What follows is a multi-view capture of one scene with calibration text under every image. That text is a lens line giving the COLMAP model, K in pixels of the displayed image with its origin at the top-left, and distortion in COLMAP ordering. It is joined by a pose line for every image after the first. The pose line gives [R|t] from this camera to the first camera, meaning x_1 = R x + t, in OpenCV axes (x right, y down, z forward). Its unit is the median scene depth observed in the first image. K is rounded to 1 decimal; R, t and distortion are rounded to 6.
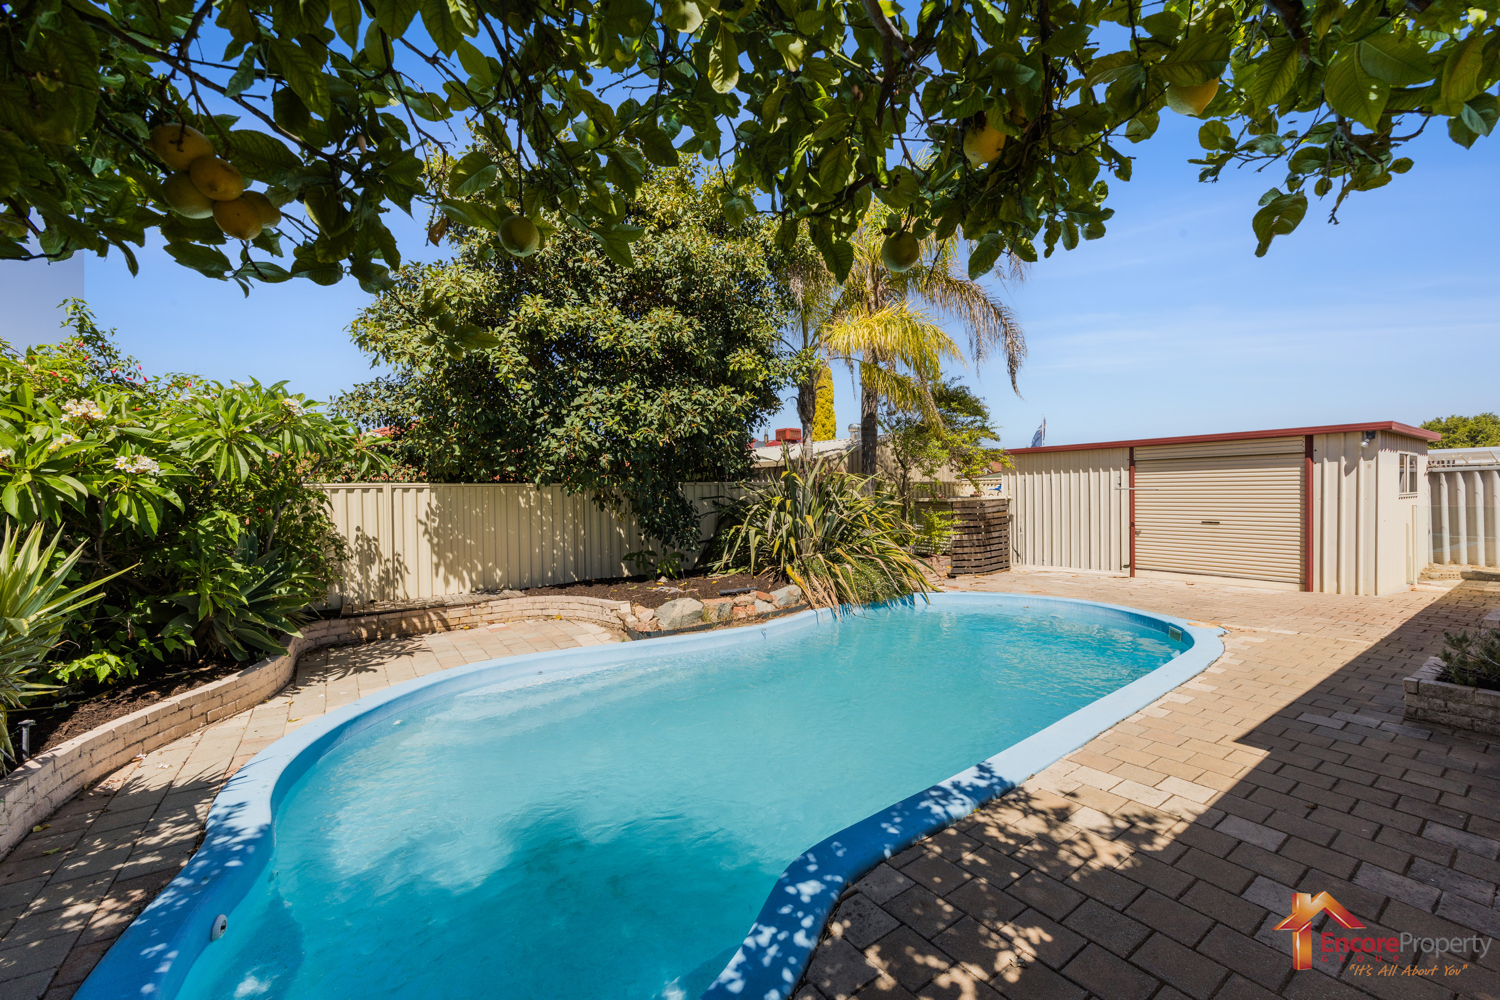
lens RADIAL K [[614.3, 0, 753.9], [0, 614.3, 501.7], [0, 0, 1]] dist [-0.000131, 0.000085]
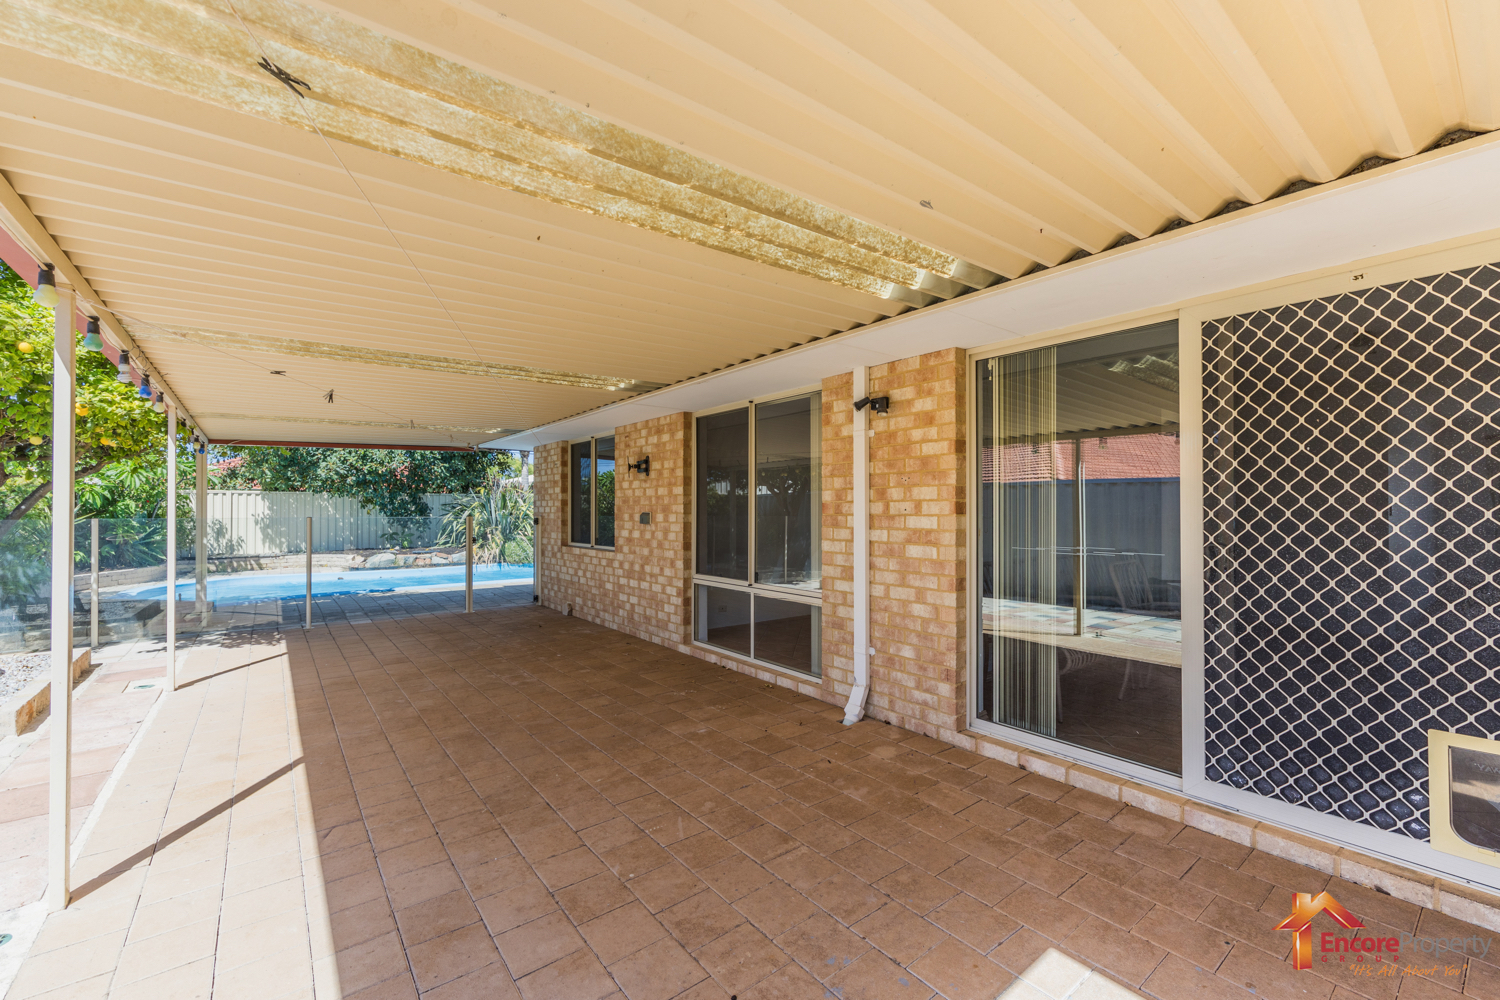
lens RADIAL K [[614.3, 0, 746.5], [0, 614.3, 504.4], [0, 0, 1]] dist [-0.000131, 0.000085]
pose [[0.999192, 0.015301, 0.037165, 0.971809], [-0.014497, 0.999657, -0.021811, 0.032472], [-0.037486, 0.021255, 0.999071, -0.991390]]
